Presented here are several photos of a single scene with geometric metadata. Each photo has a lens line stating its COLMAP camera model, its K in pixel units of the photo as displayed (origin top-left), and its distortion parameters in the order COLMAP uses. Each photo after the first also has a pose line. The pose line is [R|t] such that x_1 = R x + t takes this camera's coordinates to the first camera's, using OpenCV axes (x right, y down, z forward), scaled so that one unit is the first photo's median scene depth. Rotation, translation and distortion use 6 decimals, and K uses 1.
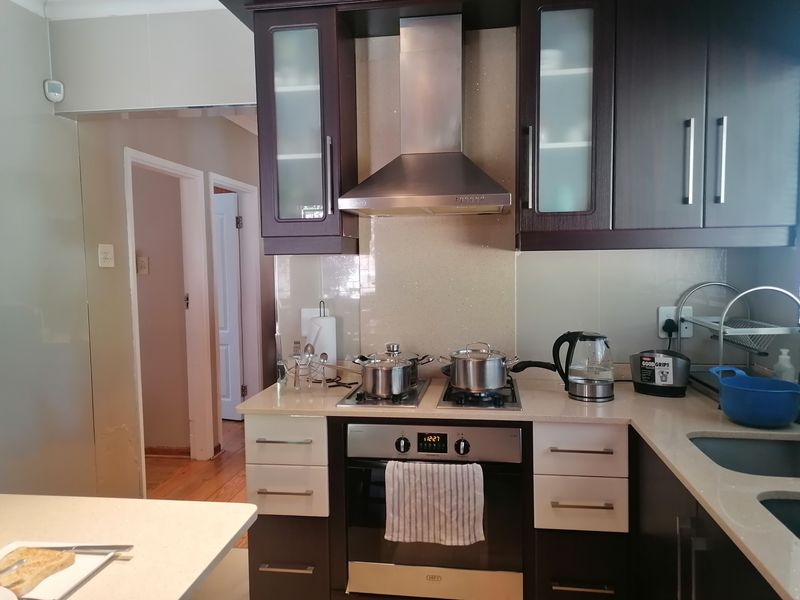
lens RADIAL K [[599.0, 0, 397.9], [0, 599.0, 297.2], [0, 0, 1]] dist [0.038988, -0.018348]
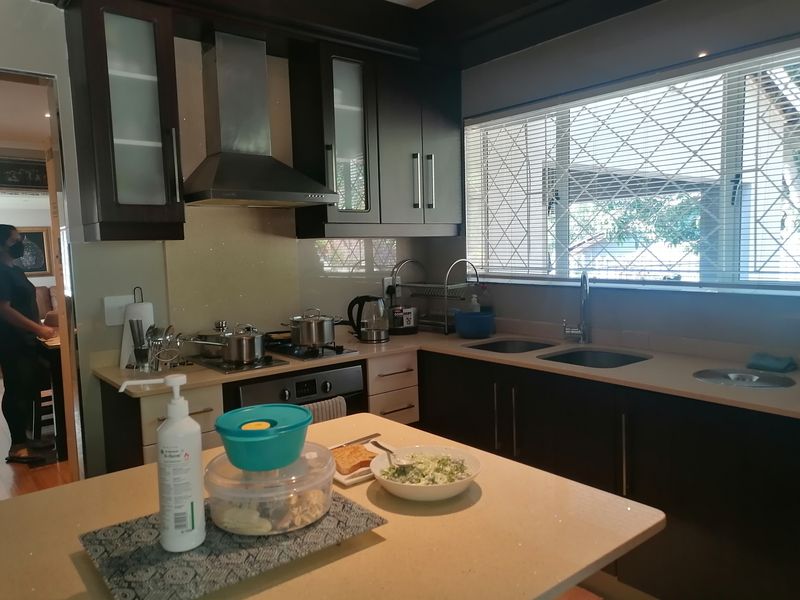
lens RADIAL K [[599.0, 0, 398.3], [0, 599.0, 299.0], [0, 0, 1]] dist [0.038988, -0.018348]
pose [[0.678610, -0.069878, 0.731167, -0.693527], [0.061887, 0.997364, 0.037880, 0.017782], [-0.731887, 0.019544, 0.681146, -0.009232]]
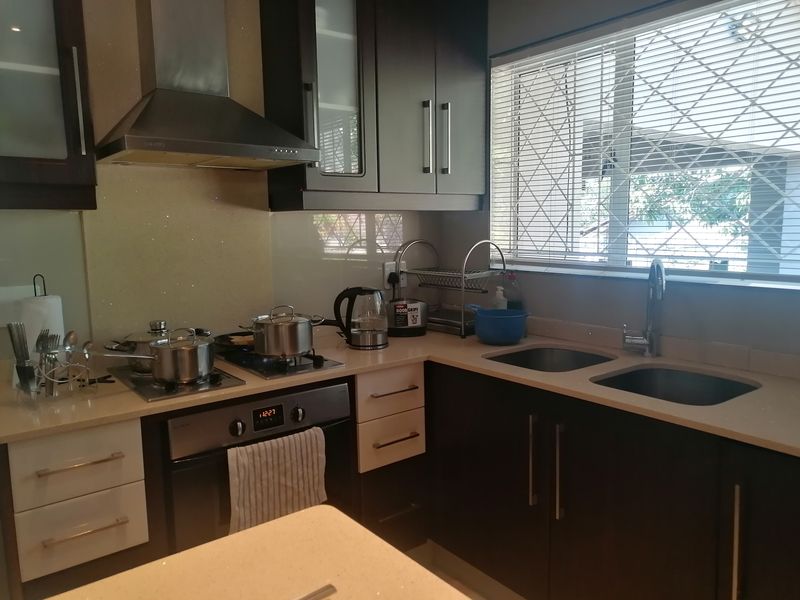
lens RADIAL K [[599.0, 0, 398.0], [0, 599.0, 297.9], [0, 0, 1]] dist [0.038988, -0.018348]
pose [[0.697237, -0.085893, 0.711676, -0.423596], [0.050953, 0.996223, 0.070316, 0.005582], [-0.715028, -0.012764, 0.698980, 0.209626]]
